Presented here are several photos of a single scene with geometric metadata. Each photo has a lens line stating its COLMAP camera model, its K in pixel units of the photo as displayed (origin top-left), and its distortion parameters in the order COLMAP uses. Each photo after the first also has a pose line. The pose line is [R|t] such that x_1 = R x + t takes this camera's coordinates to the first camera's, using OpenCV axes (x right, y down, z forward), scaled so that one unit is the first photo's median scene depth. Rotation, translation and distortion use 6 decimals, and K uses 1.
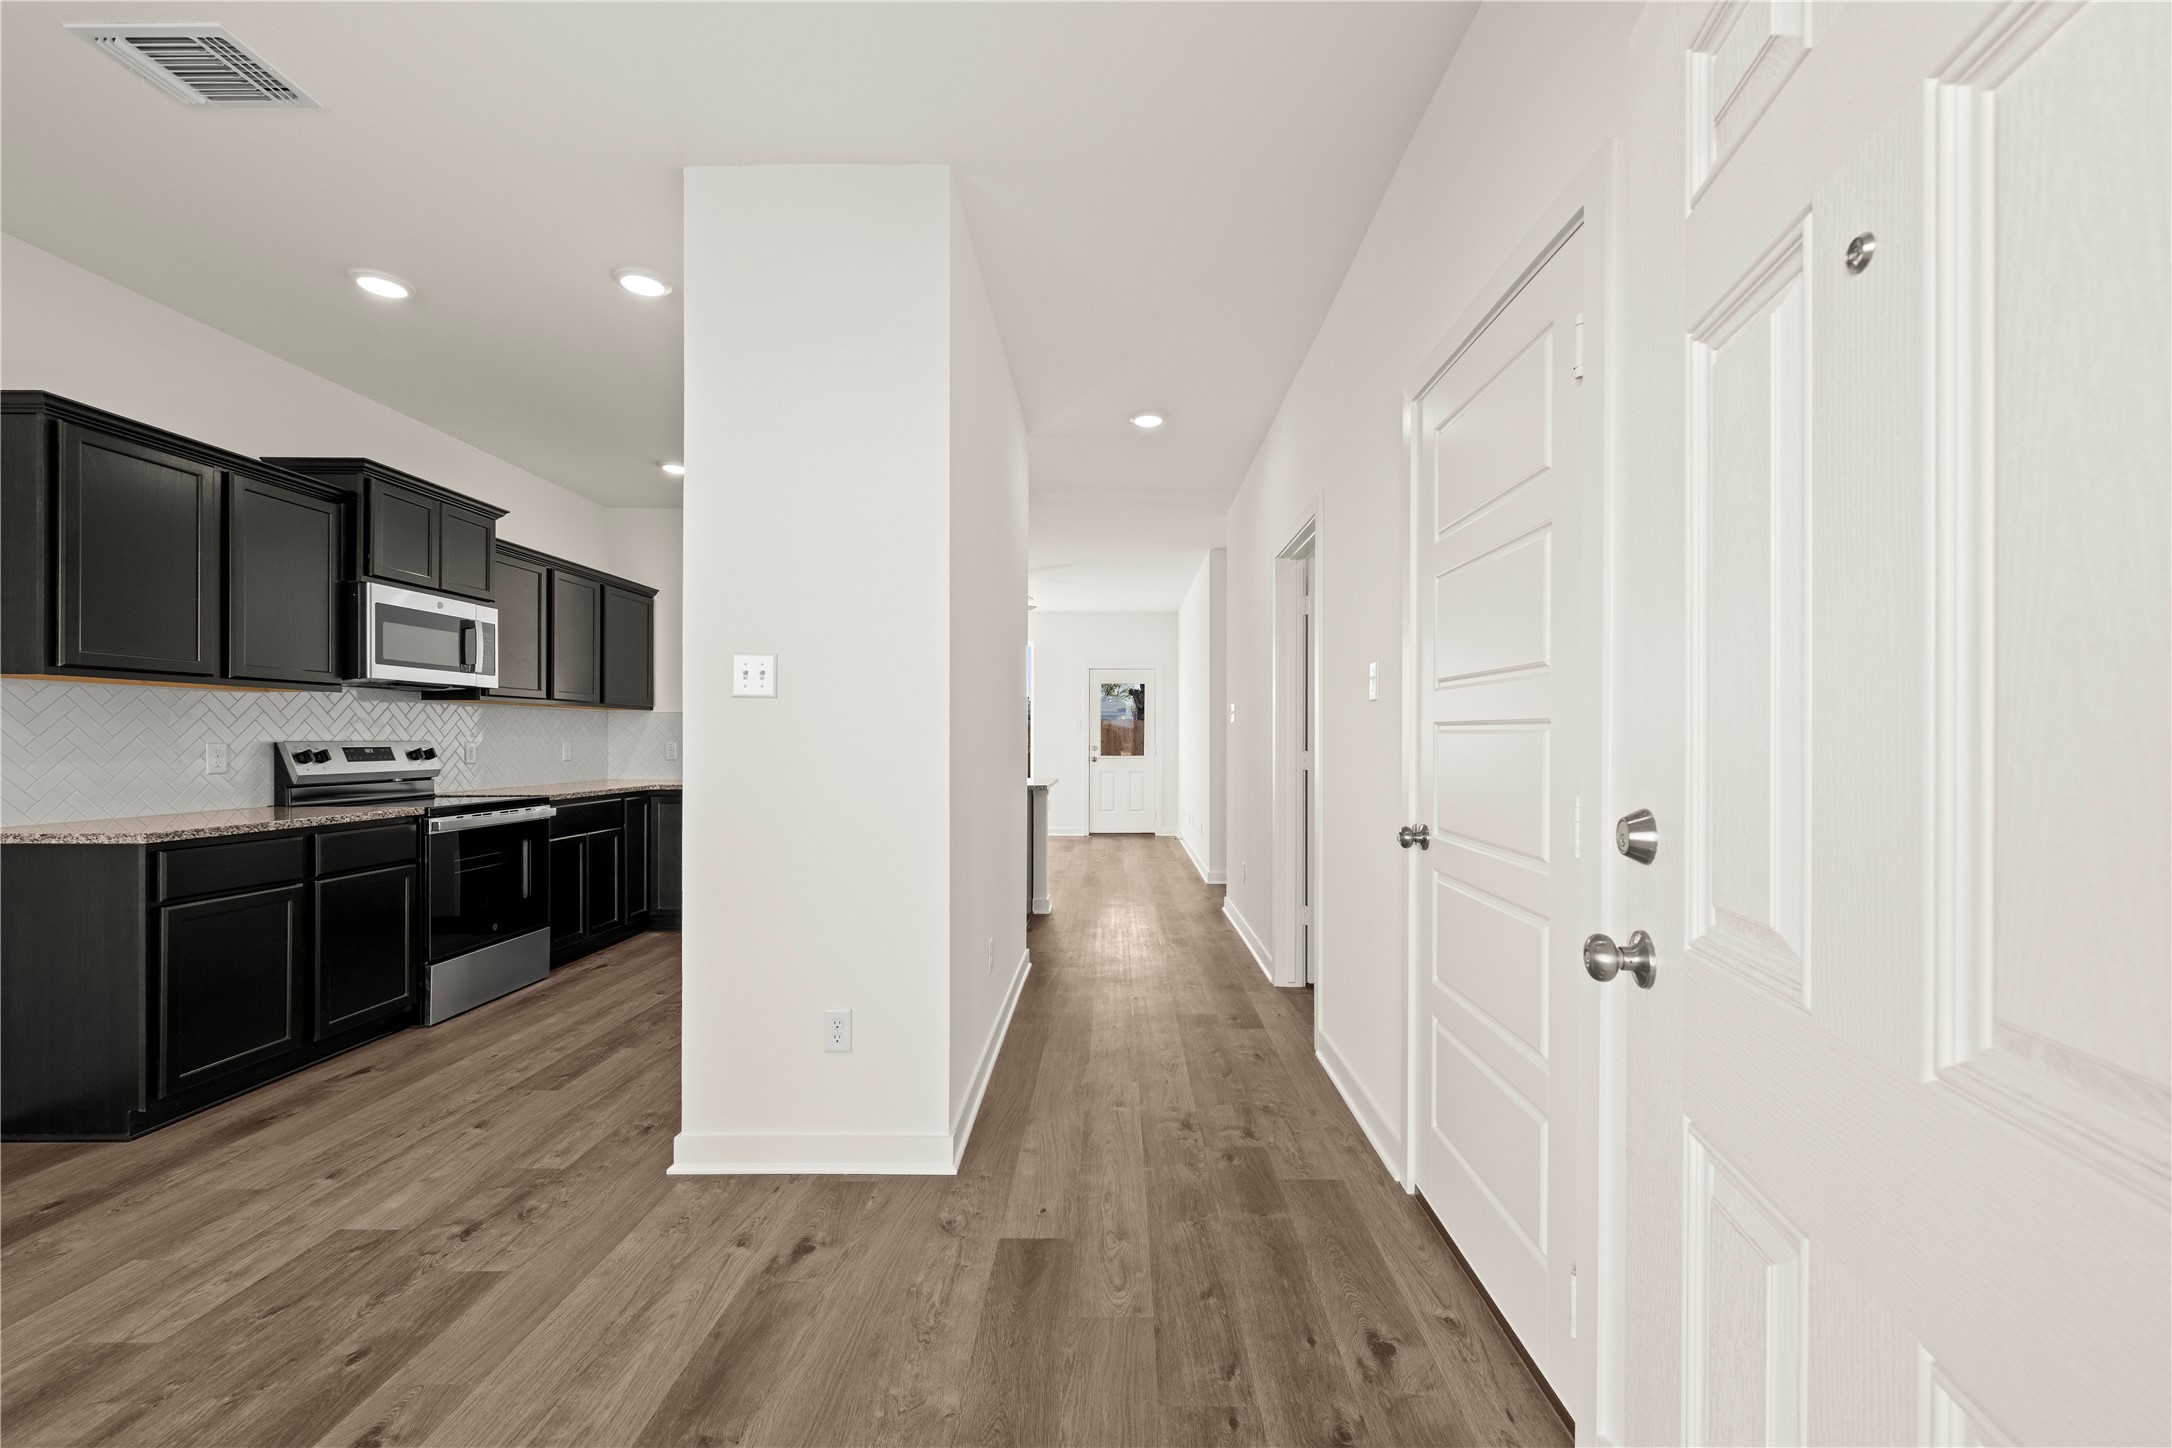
lens RADIAL K [[869.5, 0, 1116.2], [0, 869.5, 737.9], [0, 0, 1]] dist [-0.000211, 0.000156]
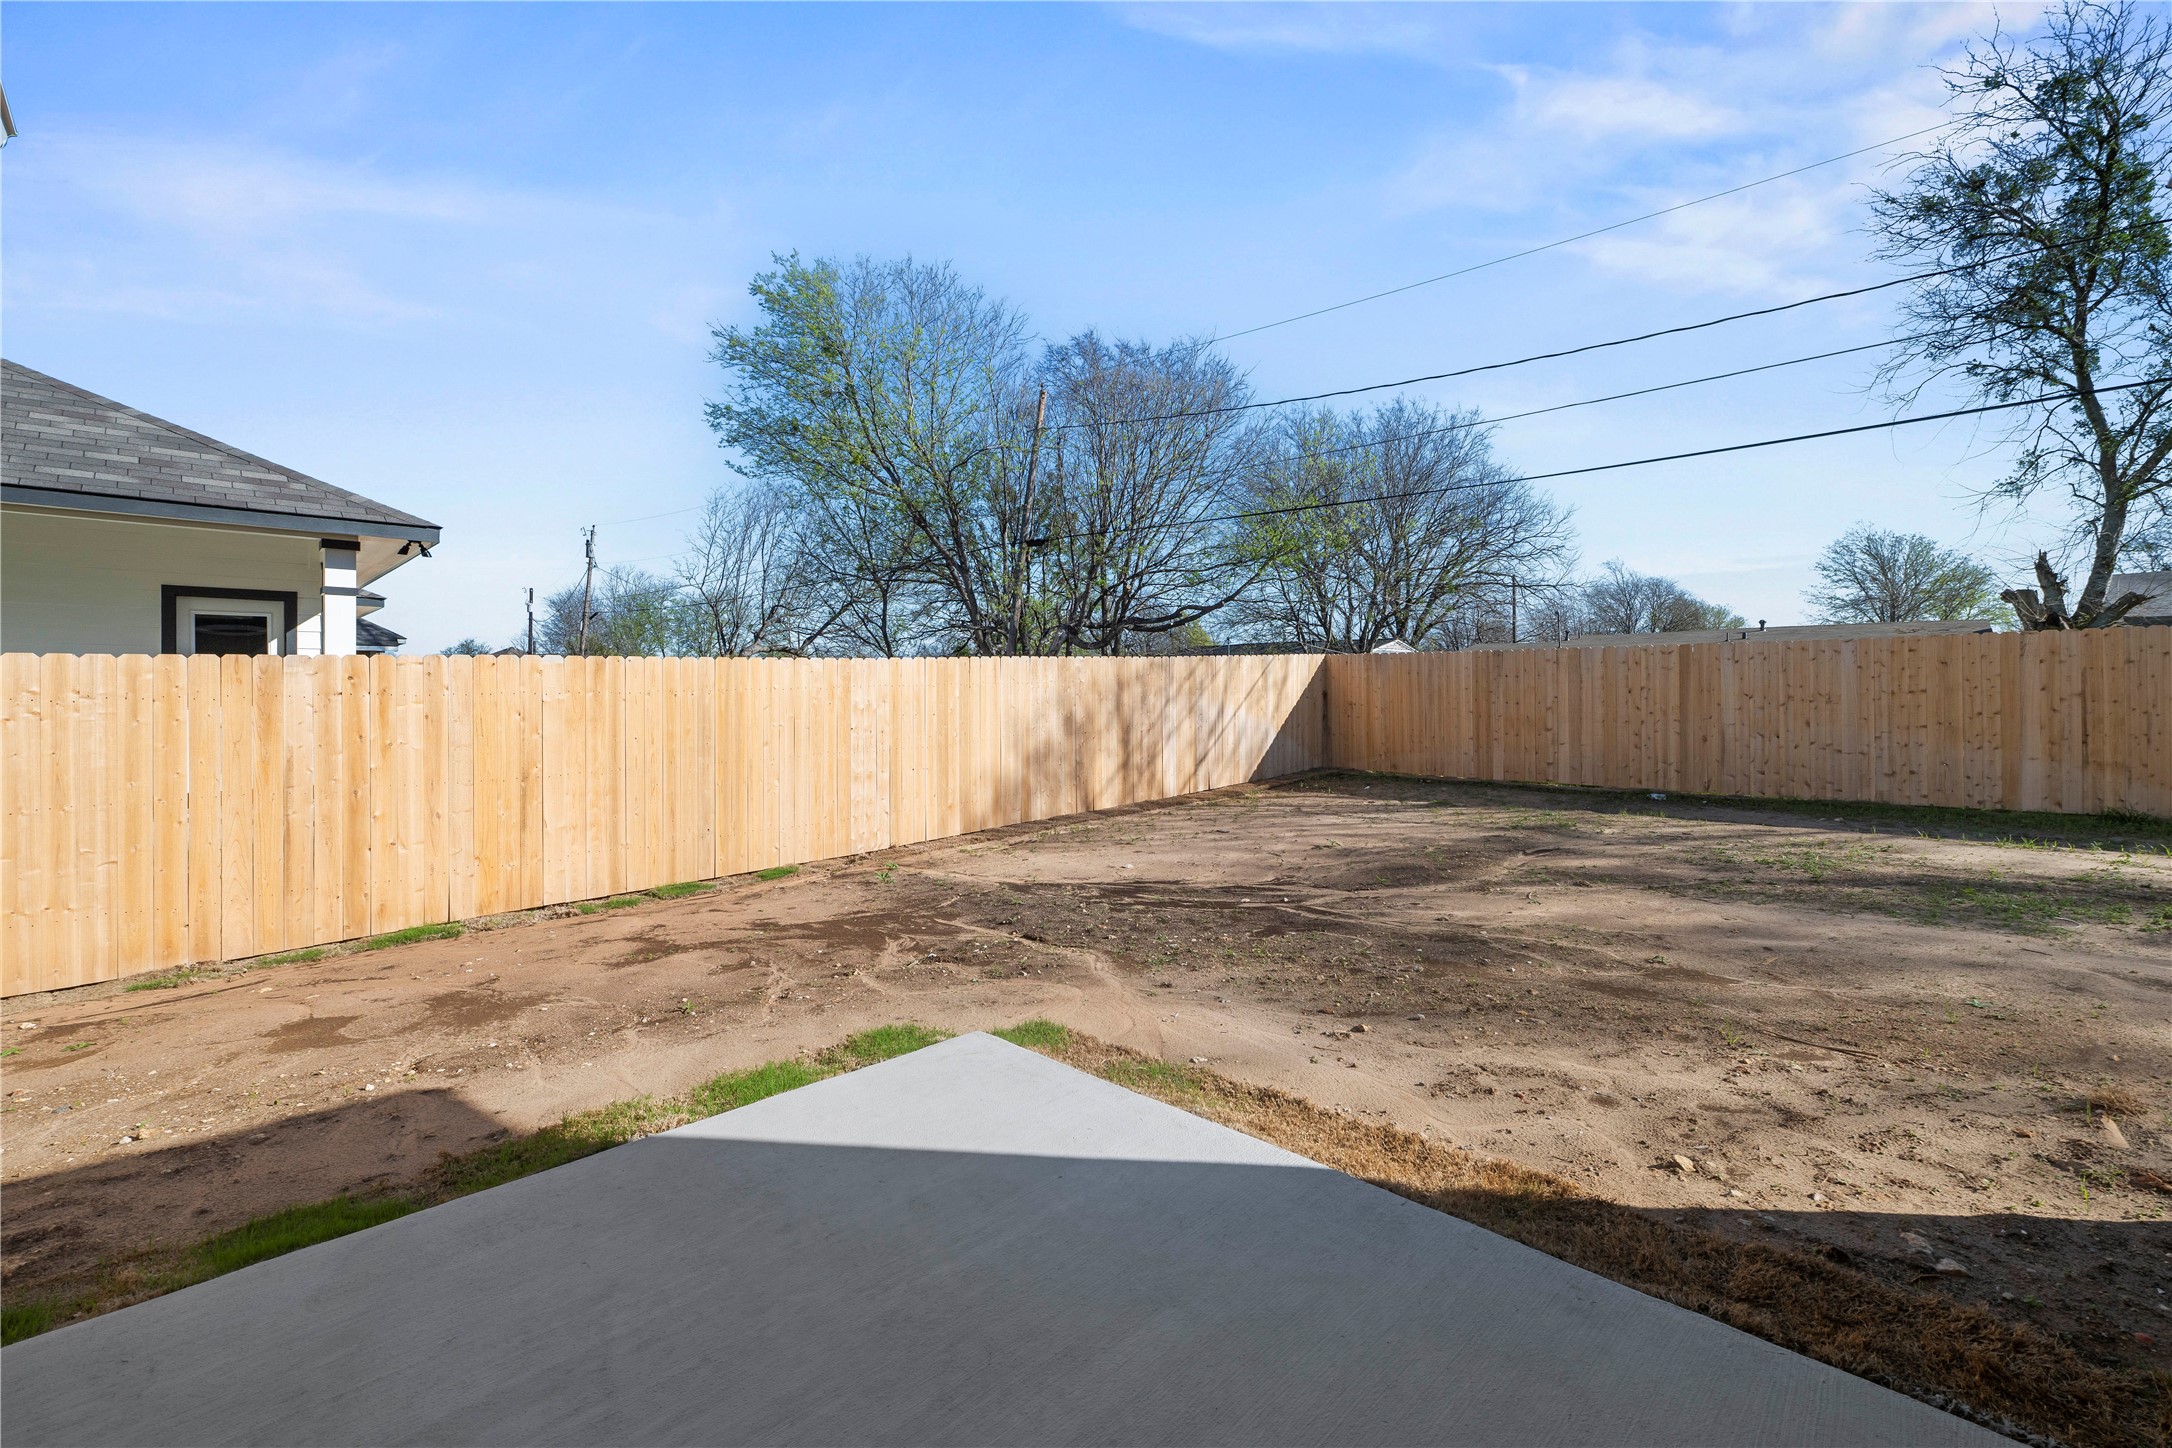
lens RADIAL K [[883.7, 0, 1099.7], [0, 883.7, 693.6], [0, 0, 1]] dist [-0.000336, -0.000105]
pose [[0.714386, -0.006677, -0.699720, -0.024153], [0.008249, 0.999965, -0.001120, 0.018036], [0.699704, -0.004972, 0.714416, 3.293224]]
